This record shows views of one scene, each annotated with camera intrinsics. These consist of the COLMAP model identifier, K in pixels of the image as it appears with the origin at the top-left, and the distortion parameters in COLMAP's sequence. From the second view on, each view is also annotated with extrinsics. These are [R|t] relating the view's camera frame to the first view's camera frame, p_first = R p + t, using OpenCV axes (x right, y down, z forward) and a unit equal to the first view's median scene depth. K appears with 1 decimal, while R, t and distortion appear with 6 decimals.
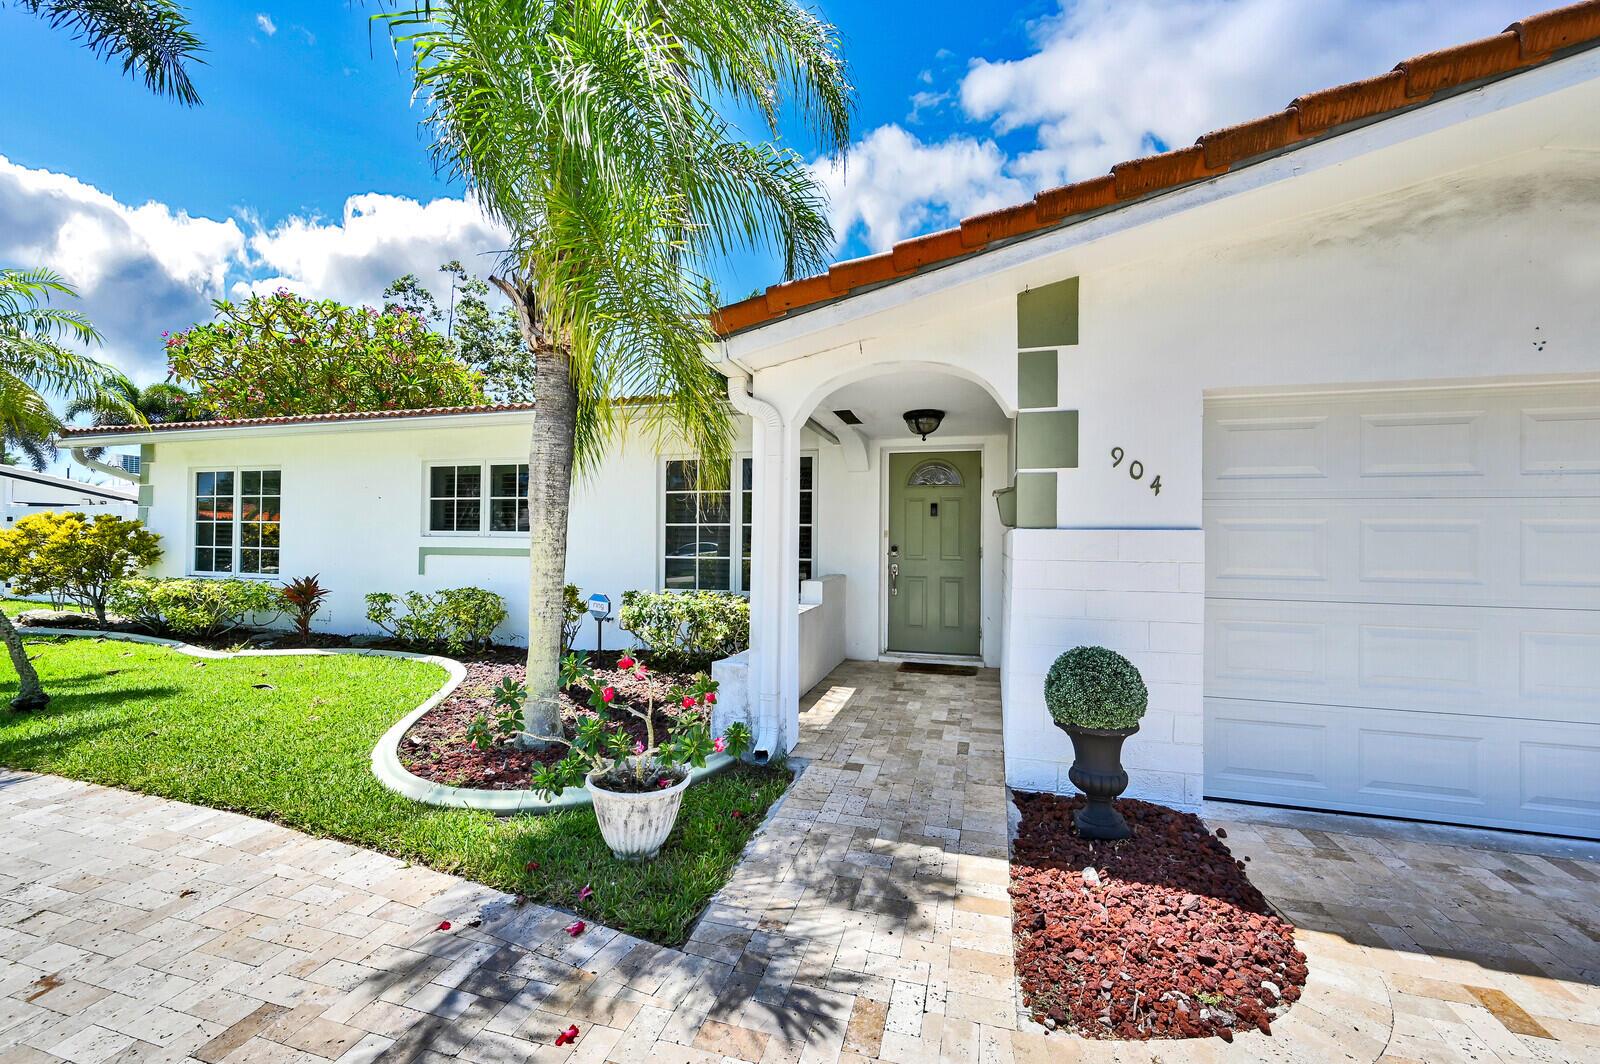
lens RADIAL K [[636.6, 0, 803.1], [0, 636.6, 532.2], [0, 0, 1]] dist [-0.001556, -0.000172]
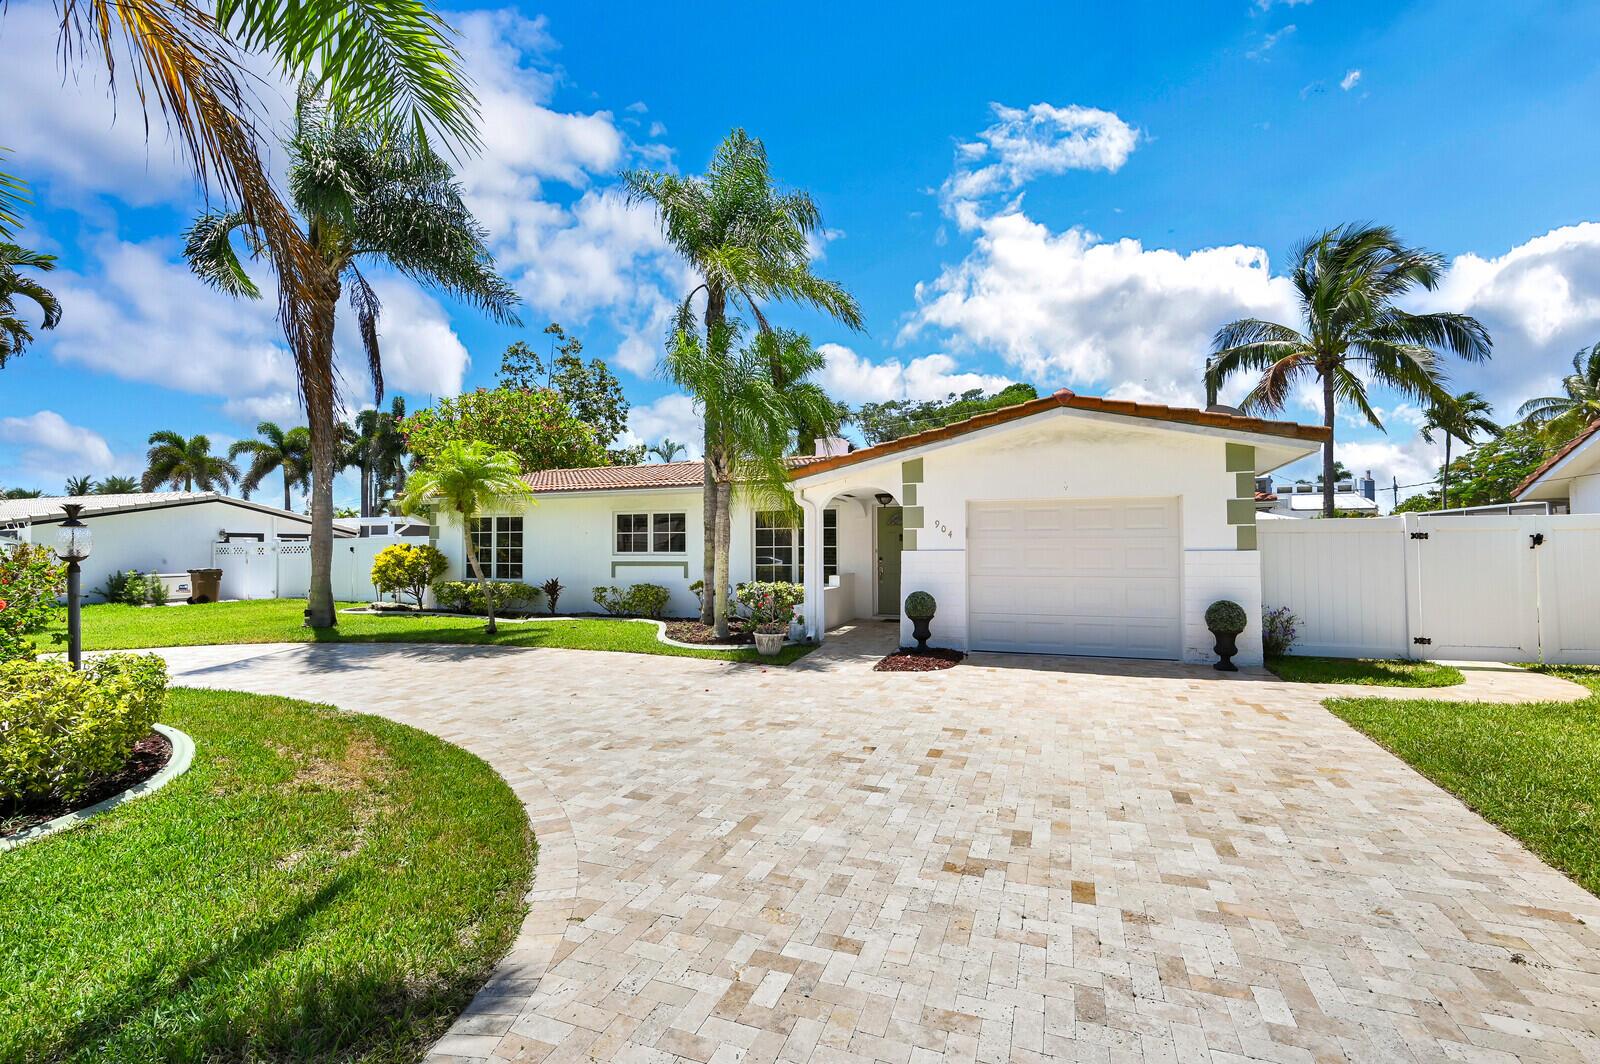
lens RADIAL K [[692.3, 0, 800.0], [0, 692.3, 532.0], [0, 0, 1]] dist [-0.000815, -0.000109]
pose [[0.996464, -0.016430, -0.082396, 0.070056], [0.015139, 0.999753, -0.016272, -0.020994], [0.082643, 0.014967, 0.996467, -0.939636]]
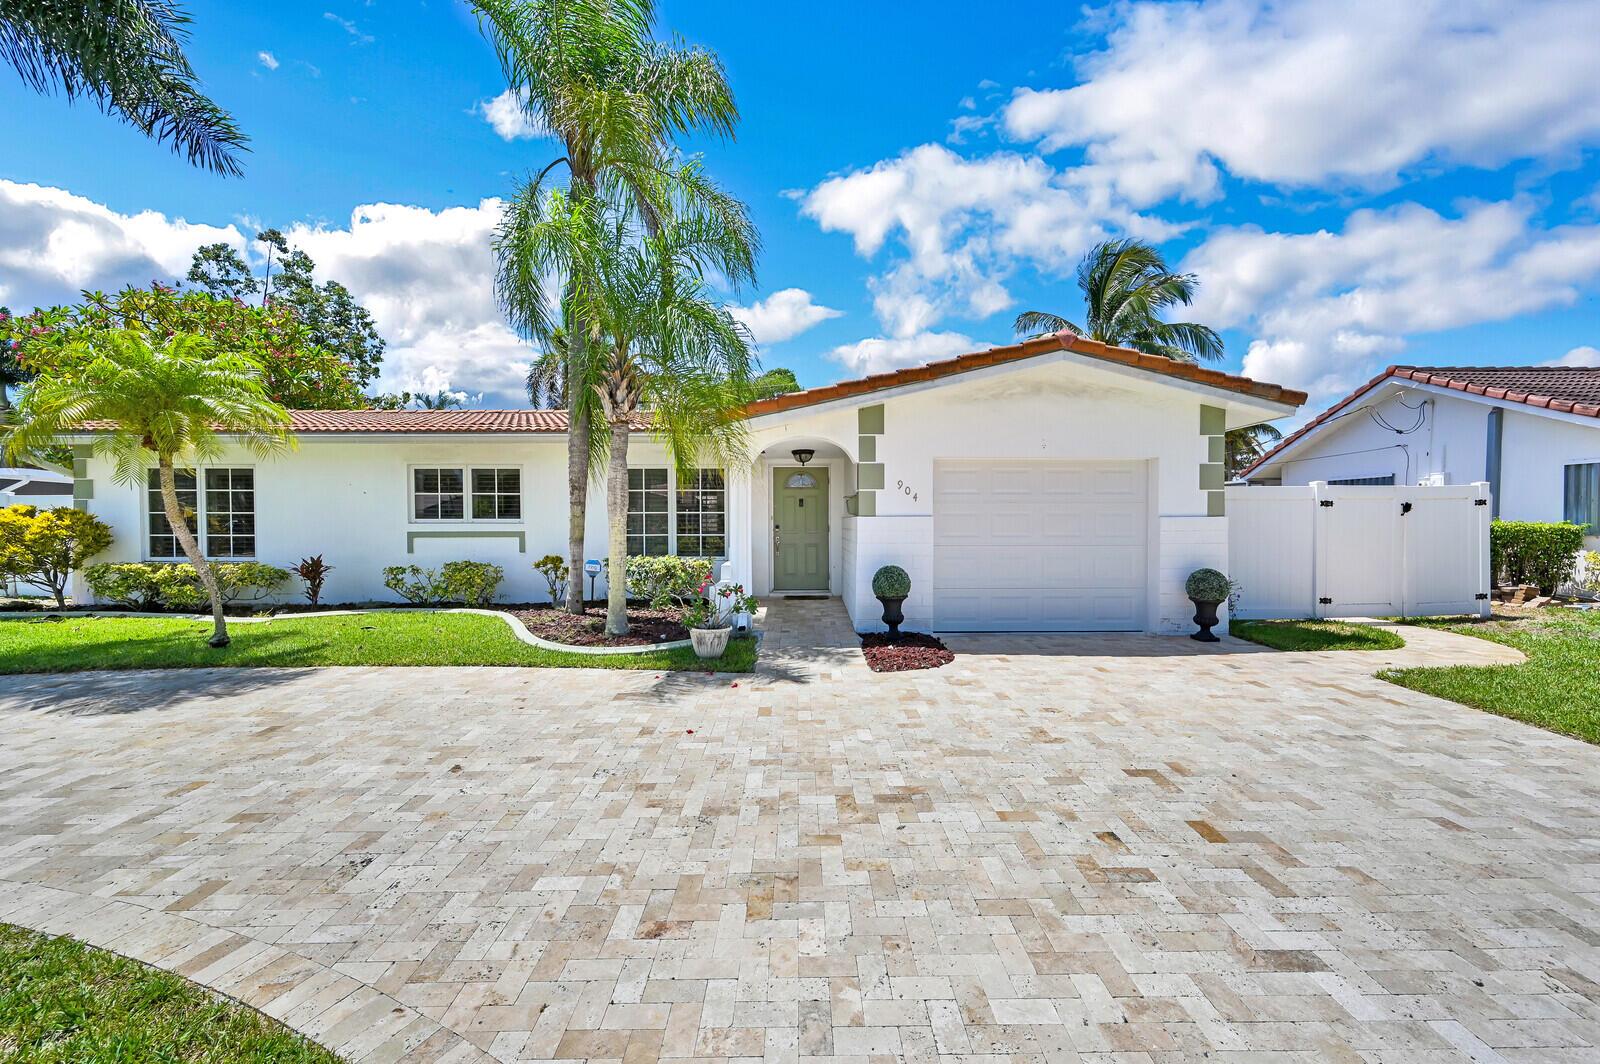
lens RADIAL K [[636.6, 0, 803.1], [0, 636.6, 532.2], [0, 0, 1]] dist [-0.001556, -0.000172]
pose [[0.958496, -0.018273, 0.284519, -0.231032], [0.009131, 0.999400, 0.033425, -0.012987], [-0.284959, -0.029439, 0.958087, -0.513253]]
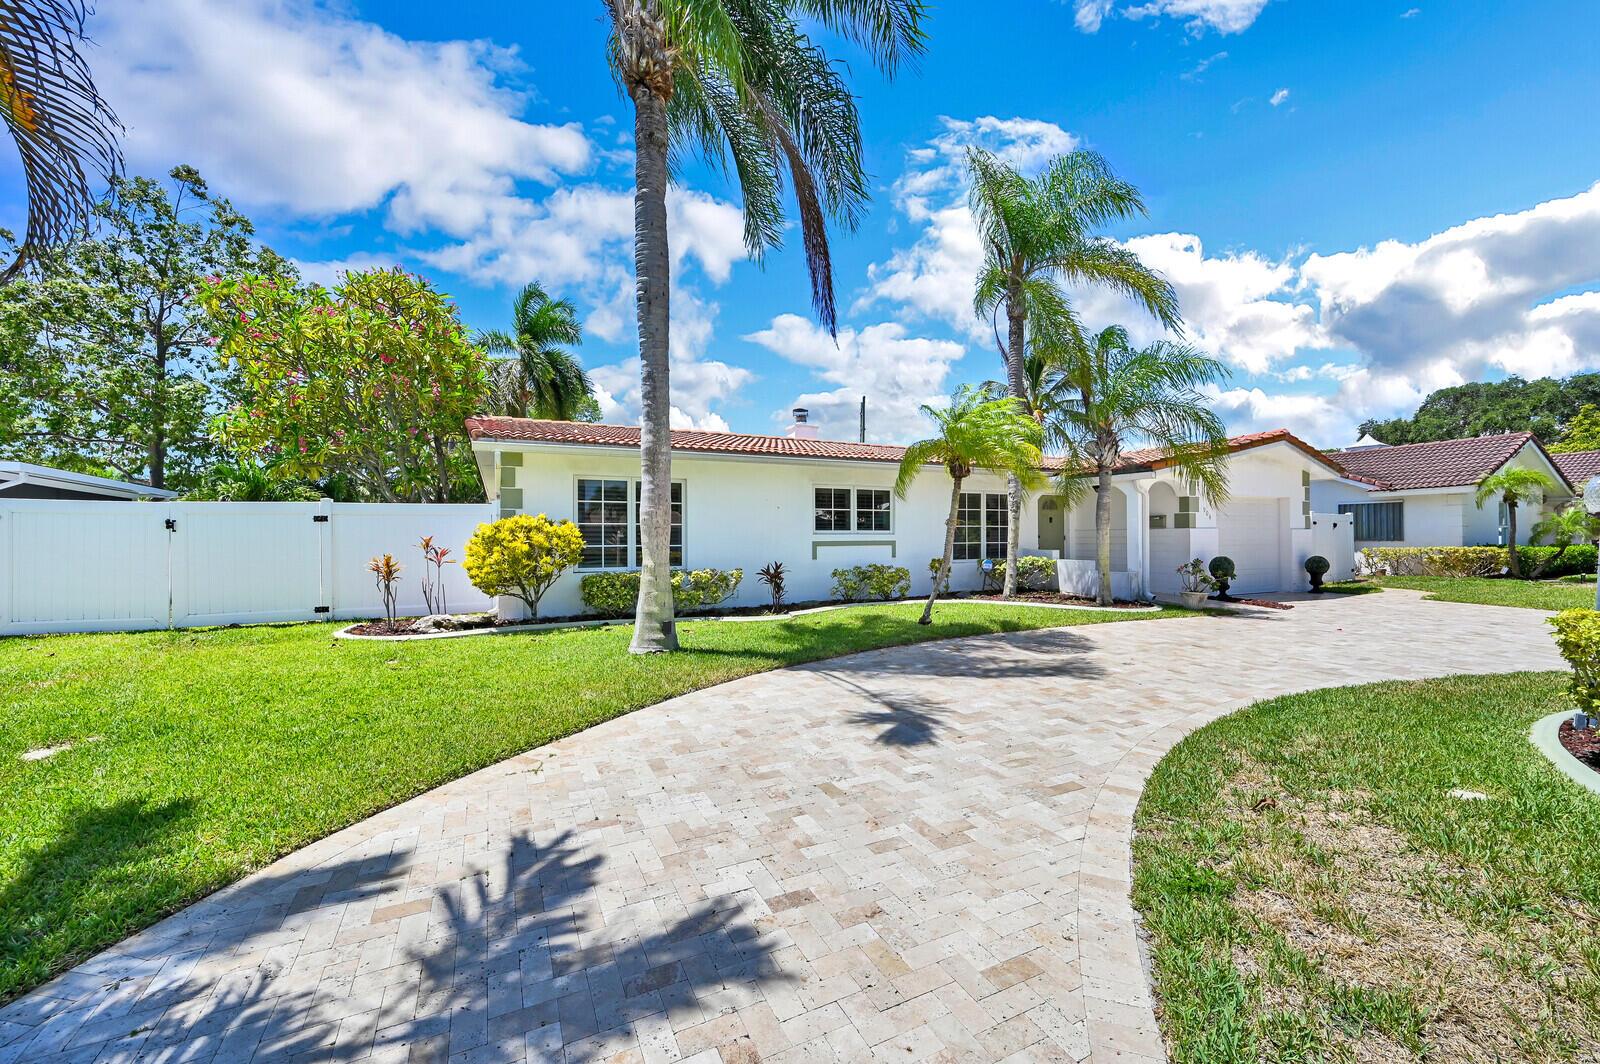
lens RADIAL K [[636.6, 0, 803.1], [0, 636.6, 532.2], [0, 0, 1]] dist [-0.001556, -0.000172]
pose [[0.741592, -0.010681, 0.670766, -1.846773], [0.004281, 0.999928, 0.011190, -0.017359], [-0.670838, -0.005427, 0.741584, -0.117941]]
